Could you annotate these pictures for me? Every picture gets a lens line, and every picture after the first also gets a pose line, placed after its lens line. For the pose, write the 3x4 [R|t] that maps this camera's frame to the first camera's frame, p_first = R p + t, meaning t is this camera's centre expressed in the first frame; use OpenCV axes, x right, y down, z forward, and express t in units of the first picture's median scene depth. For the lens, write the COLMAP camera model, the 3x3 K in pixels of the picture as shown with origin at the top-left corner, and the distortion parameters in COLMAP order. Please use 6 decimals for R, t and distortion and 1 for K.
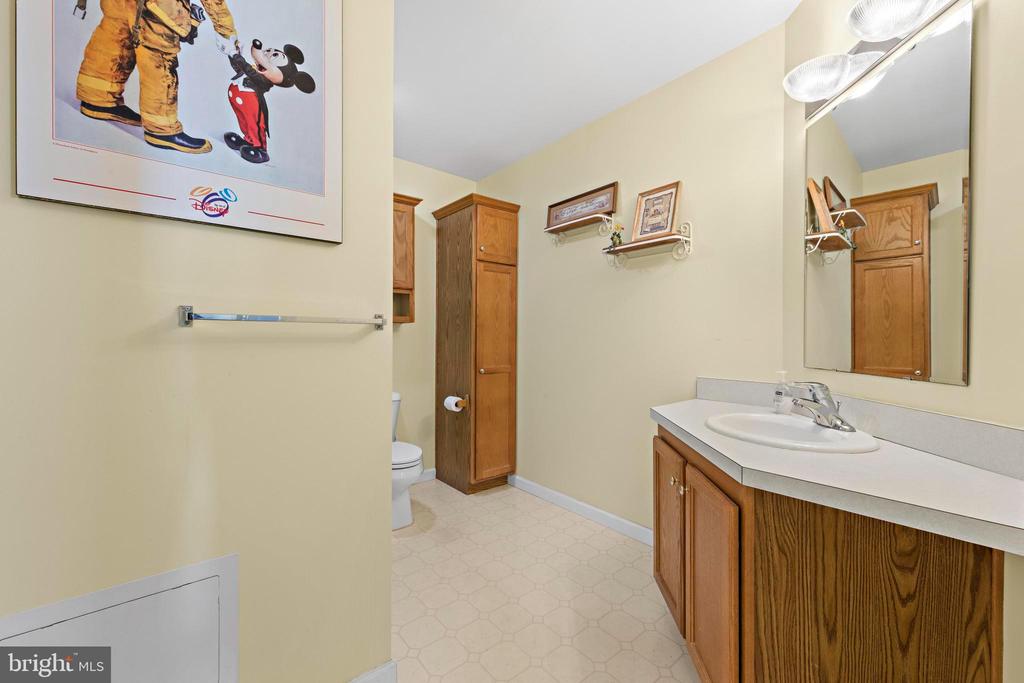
lens RADIAL K [[403.6, 0, 514.5], [0, 403.6, 338.0], [0, 0, 1]] dist [0.004860, -0.000280]
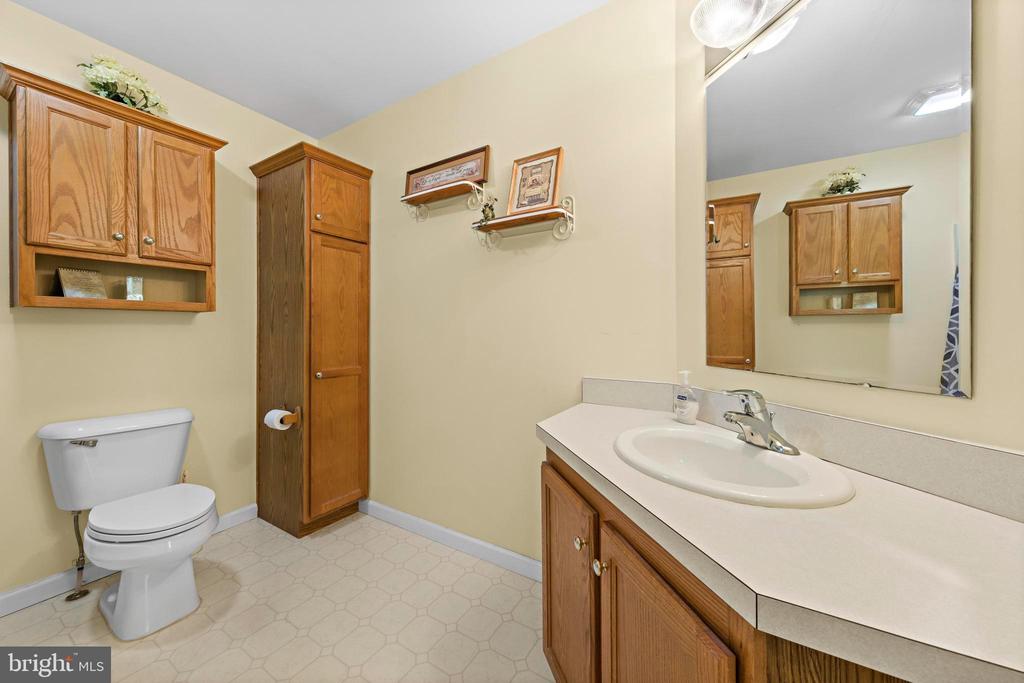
lens RADIAL K [[369.2, 0, 517.0], [0, 369.2, 334.5], [0, 0, 1]] dist [0.004666, -0.000211]
pose [[0.942928, -0.008729, 0.332881, 0.049237], [0.004832, 0.999910, 0.012533, -0.003321], [-0.332961, -0.010209, 0.942886, 0.245549]]
